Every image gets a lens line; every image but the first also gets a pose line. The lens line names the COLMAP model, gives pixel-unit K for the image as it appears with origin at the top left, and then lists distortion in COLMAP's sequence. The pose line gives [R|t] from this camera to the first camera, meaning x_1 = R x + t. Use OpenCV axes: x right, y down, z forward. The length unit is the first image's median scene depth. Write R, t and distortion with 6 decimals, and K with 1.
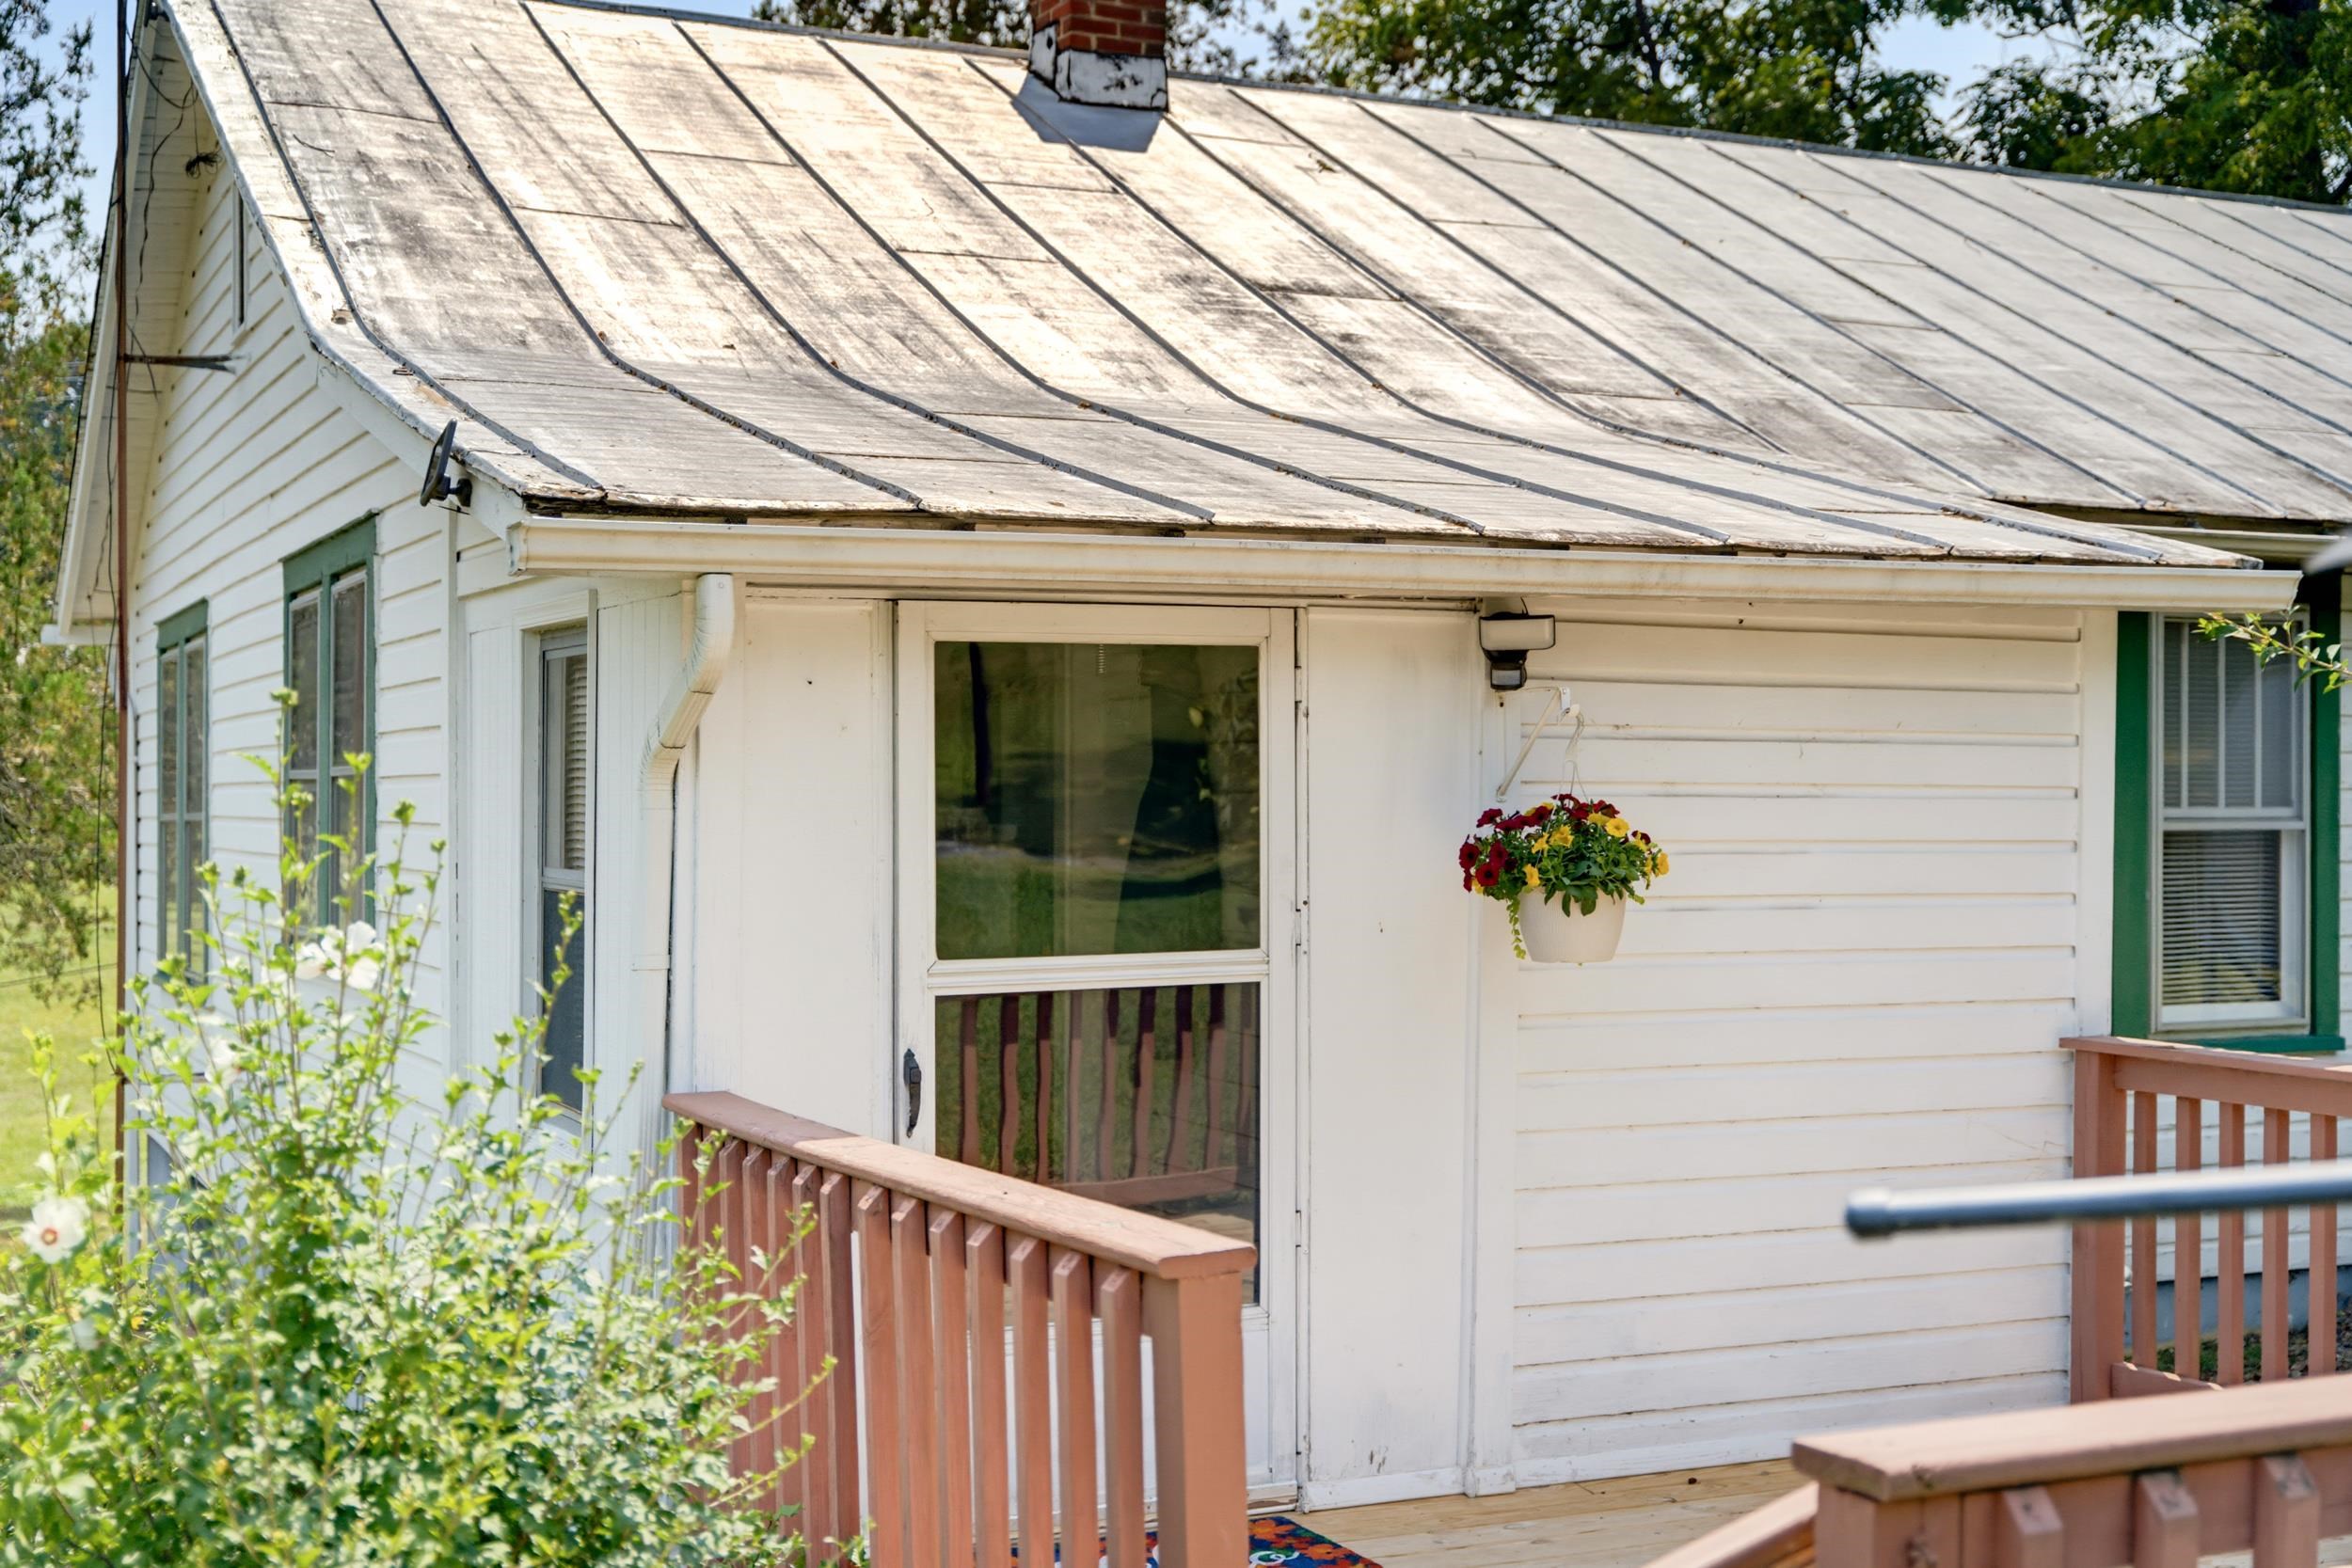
lens RADIAL K [[3079.4, 0, 1176.0], [0, 3079.4, 784.0], [0, 0, 1]] dist [-0.172886, -0.000986]
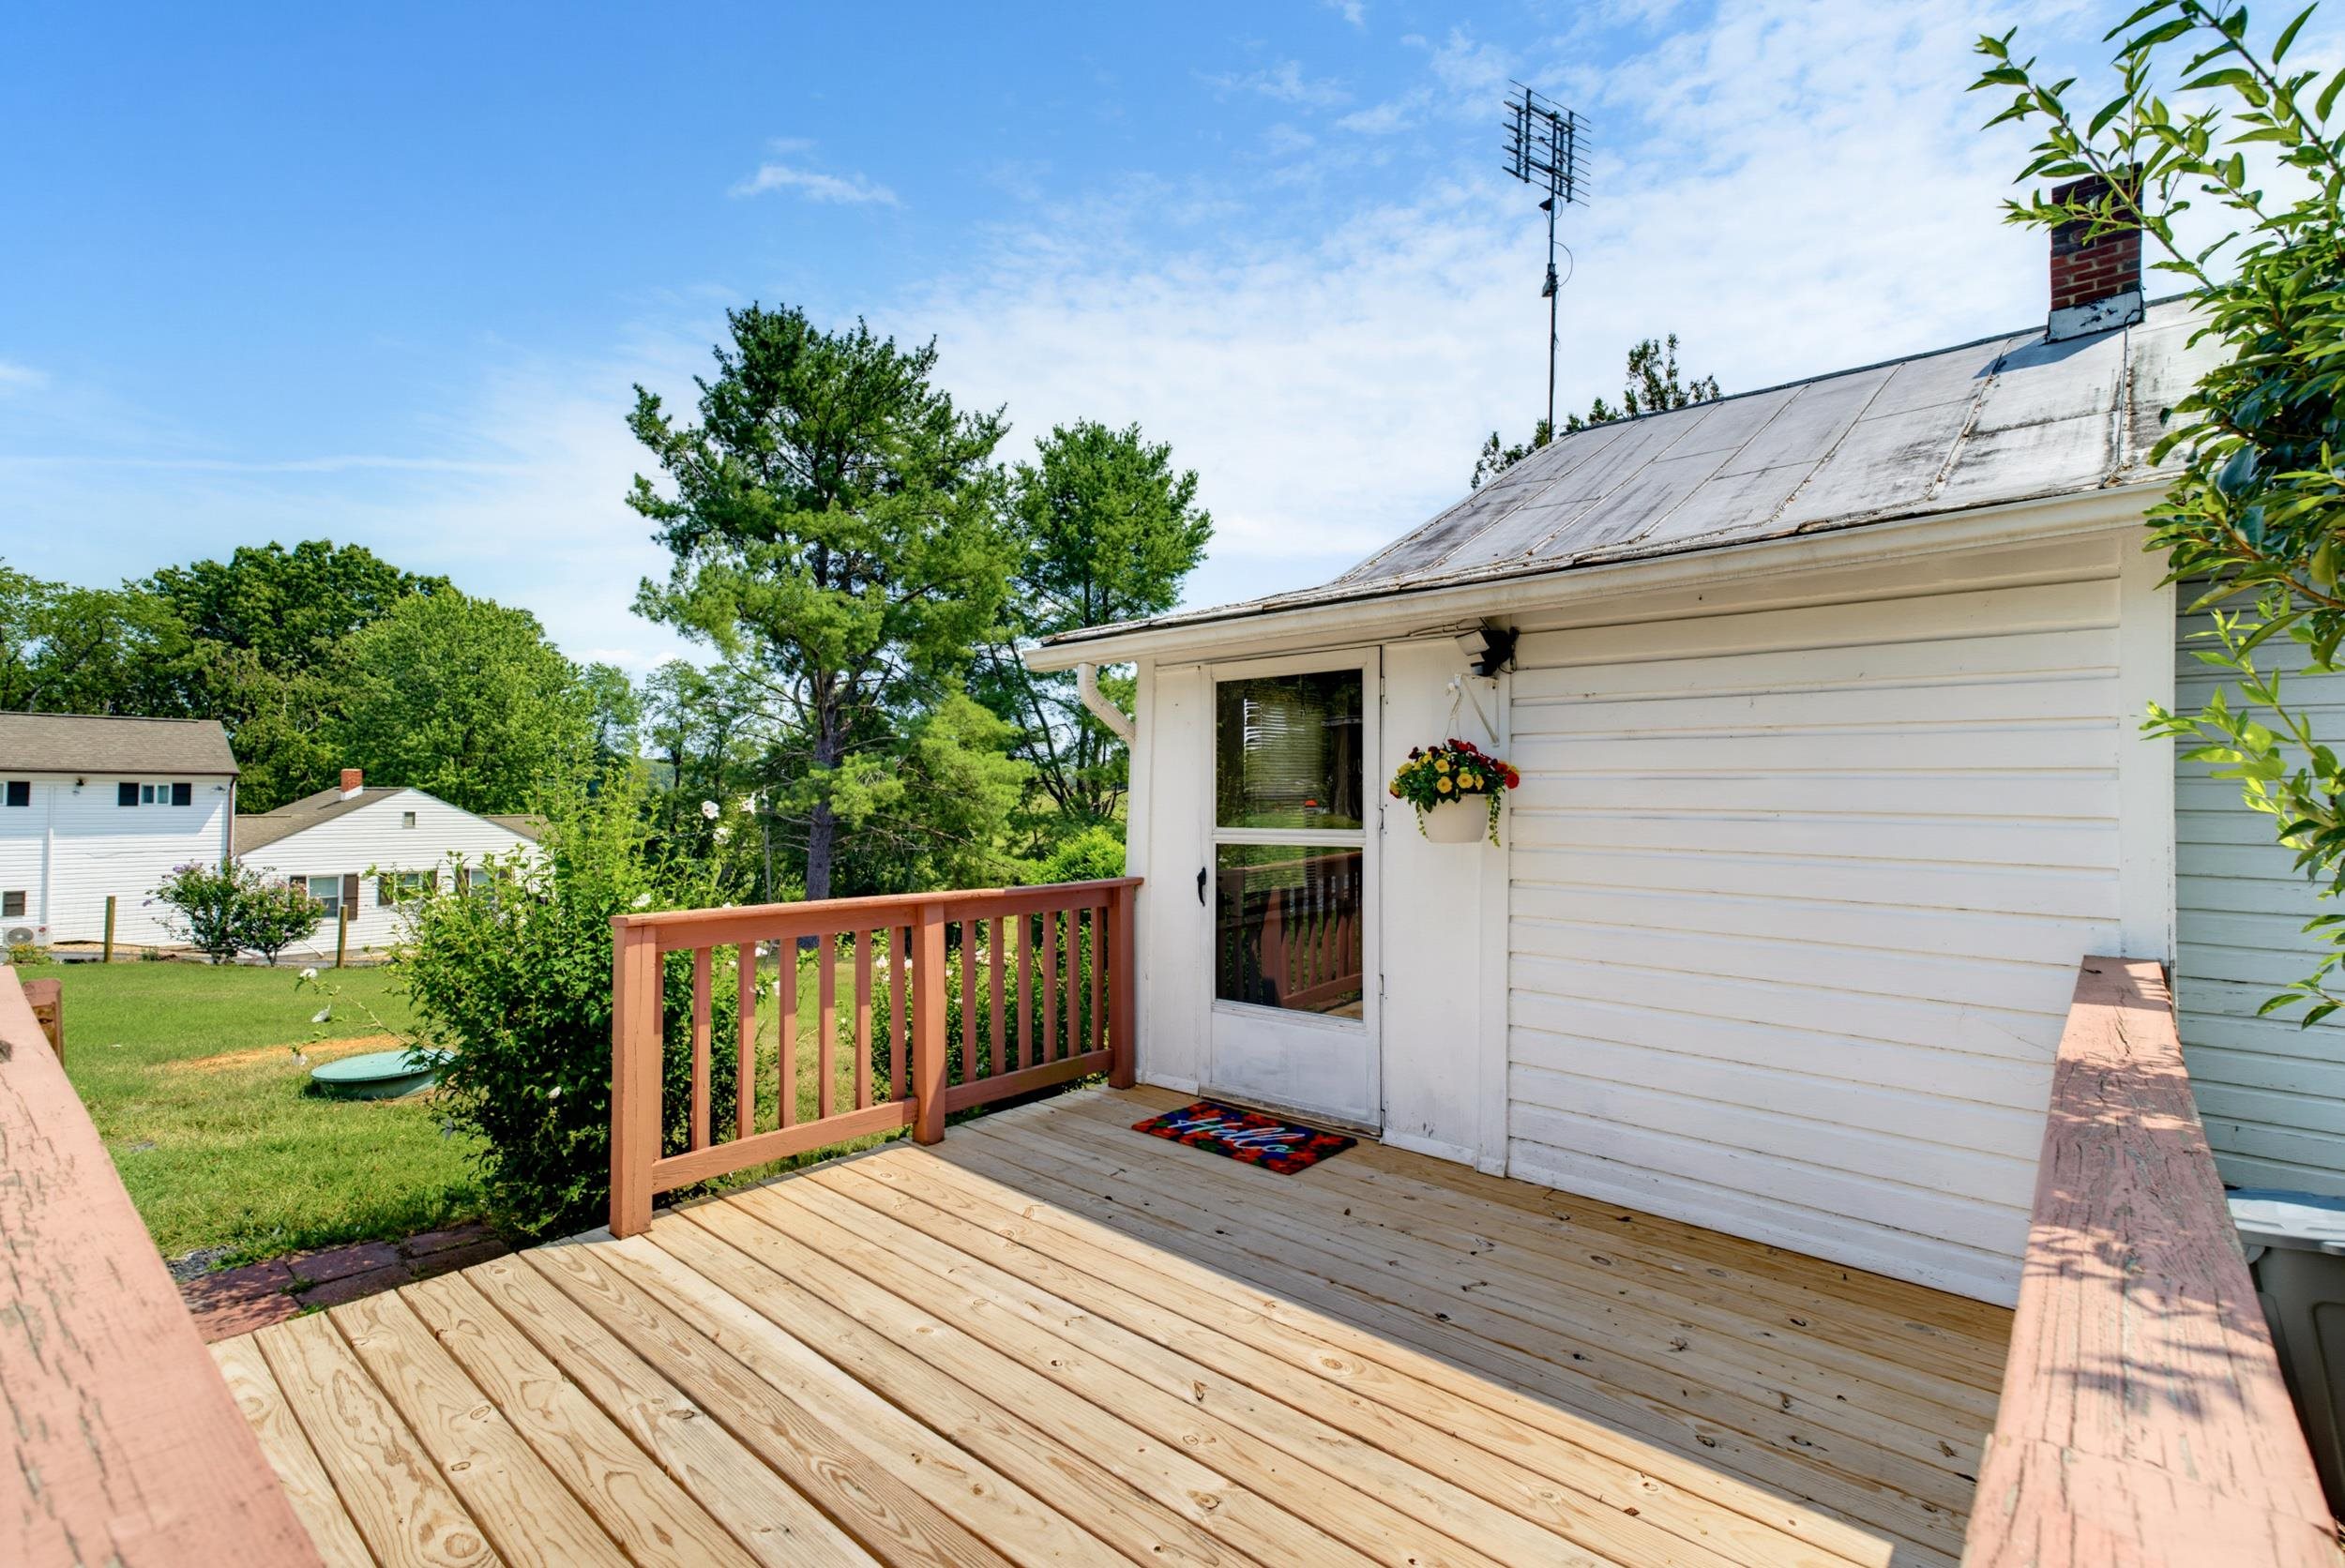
lens RADIAL K [[1064.5, 0, 1172.5], [0, 1064.5, 784.0], [0, 0, 1]] dist [0.033988, 0.000056]
pose [[0.416251, -0.004608, -0.909238, 0.531215], [-0.001361, 0.999983, -0.005691, 0.028103], [0.909249, 0.003607, 0.416237, 0.585116]]
